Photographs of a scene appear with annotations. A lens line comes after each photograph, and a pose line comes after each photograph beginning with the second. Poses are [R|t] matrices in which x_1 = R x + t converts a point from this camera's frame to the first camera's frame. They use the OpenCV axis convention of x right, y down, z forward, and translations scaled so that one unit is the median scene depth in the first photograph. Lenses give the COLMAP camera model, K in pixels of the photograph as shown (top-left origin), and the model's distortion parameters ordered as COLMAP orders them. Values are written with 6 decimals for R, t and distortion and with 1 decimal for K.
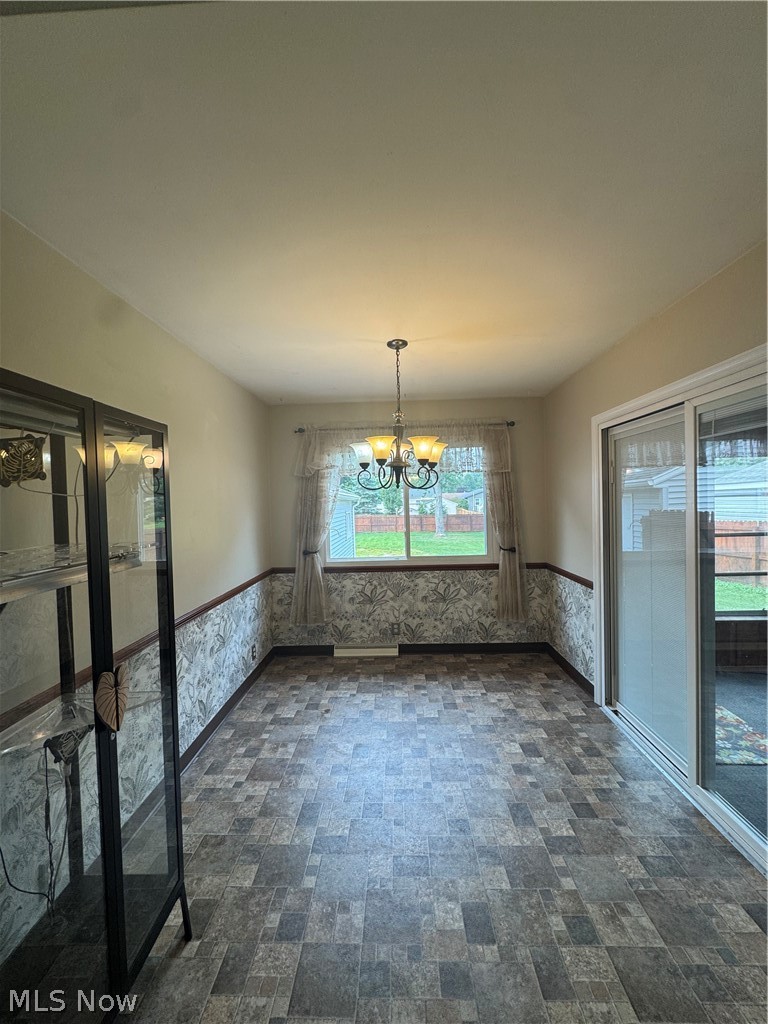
lens RADIAL K [[413.0, 0, 385.2], [0, 413.0, 509.2], [0, 0, 1]] dist [-0.005010, 0.001107]
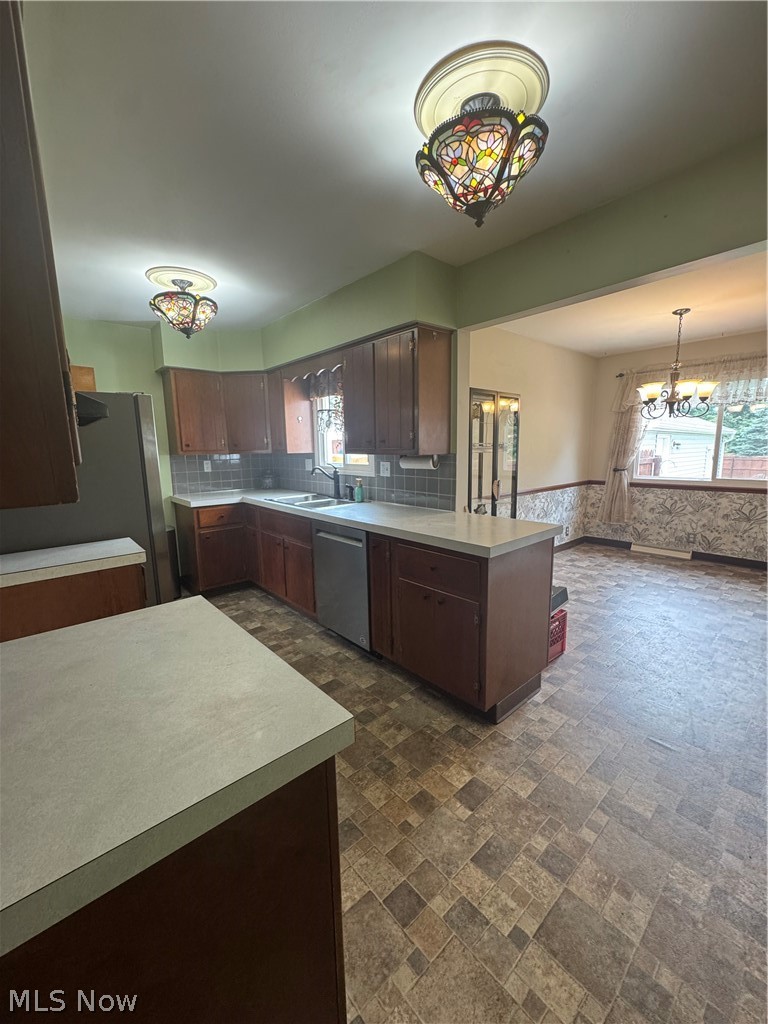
lens RADIAL K [[413.0, 0, 380.1], [0, 413.0, 511.1], [0, 0, 1]] dist [-0.005010, 0.001107]
pose [[0.681284, 0.125970, -0.721099, 0.336825], [-0.015203, 0.987304, 0.158111, 0.047874], [0.731861, -0.096755, 0.674550, -0.590628]]
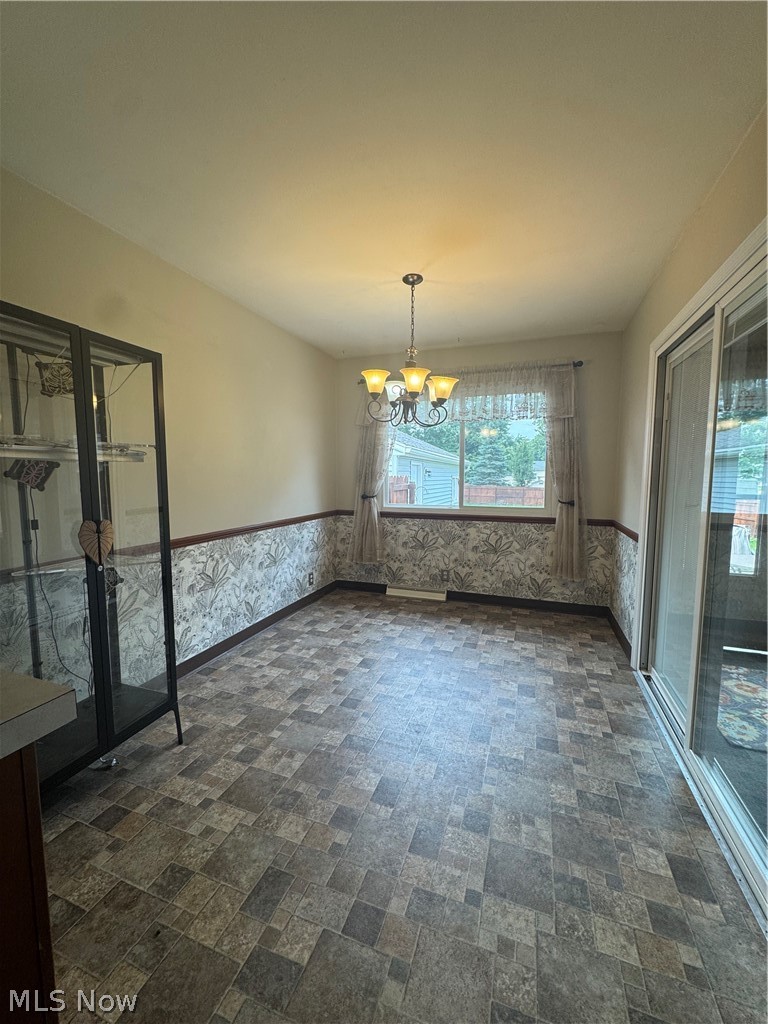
lens RADIAL K [[413.0, 0, 382.4], [0, 413.0, 509.6], [0, 0, 1]] dist [-0.005010, 0.001107]
pose [[0.948310, 0.054571, -0.312619, 0.243511], [-0.032593, 0.996643, 0.075106, 0.070694], [0.315668, -0.061034, 0.946905, -0.012115]]
